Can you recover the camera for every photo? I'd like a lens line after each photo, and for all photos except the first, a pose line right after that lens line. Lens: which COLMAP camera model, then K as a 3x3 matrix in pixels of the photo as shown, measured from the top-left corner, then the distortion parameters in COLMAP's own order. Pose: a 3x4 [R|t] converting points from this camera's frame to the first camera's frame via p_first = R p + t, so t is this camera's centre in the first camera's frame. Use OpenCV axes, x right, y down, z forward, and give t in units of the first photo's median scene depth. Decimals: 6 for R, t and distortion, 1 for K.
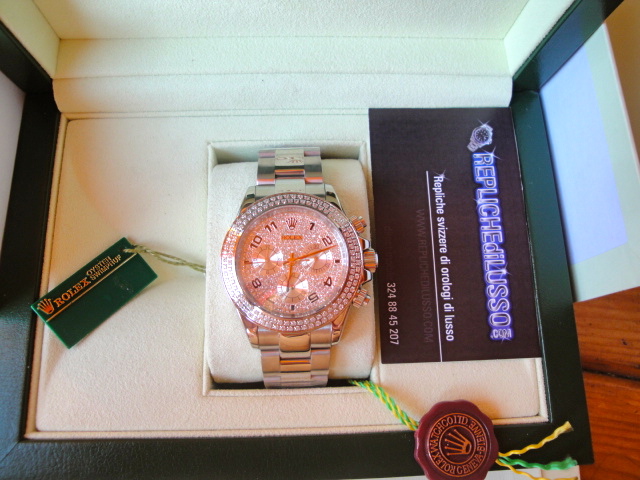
lens RADIAL K [[518.4, 0, 315.1], [0, 518.4, 237.2], [0, 0, 1]] dist [-0.157905, 0.102484]
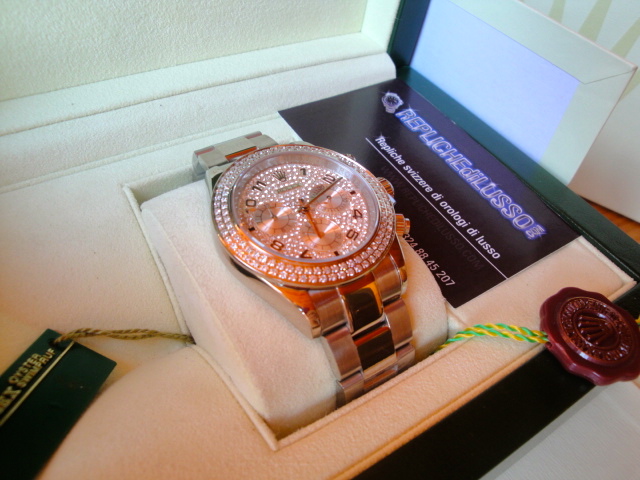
lens RADIAL K [[518.5, 0, 320.0], [0, 518.5, 240.0], [0, 0, 1]] dist [-0.160538, 0.109201]
pose [[0.853077, -0.339202, 0.396486, -0.301683], [0.474475, 0.820446, -0.318970, 0.297057], [-0.217099, 0.460229, 0.860847, 0.311835]]
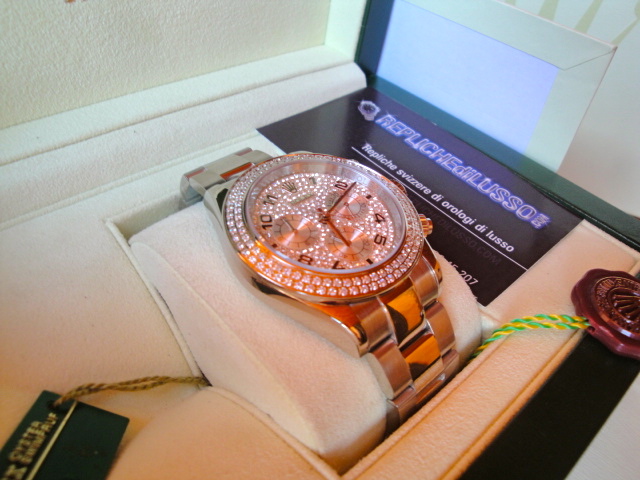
lens RADIAL K [[518.4, 0, 315.1], [0, 518.4, 237.2], [0, 0, 1]] dist [-0.157905, 0.102484]
pose [[0.761814, -0.406906, 0.504051, -0.367493], [0.600752, 0.734880, -0.314718, 0.244195], [-0.242356, 0.542567, 0.804291, 0.393761]]
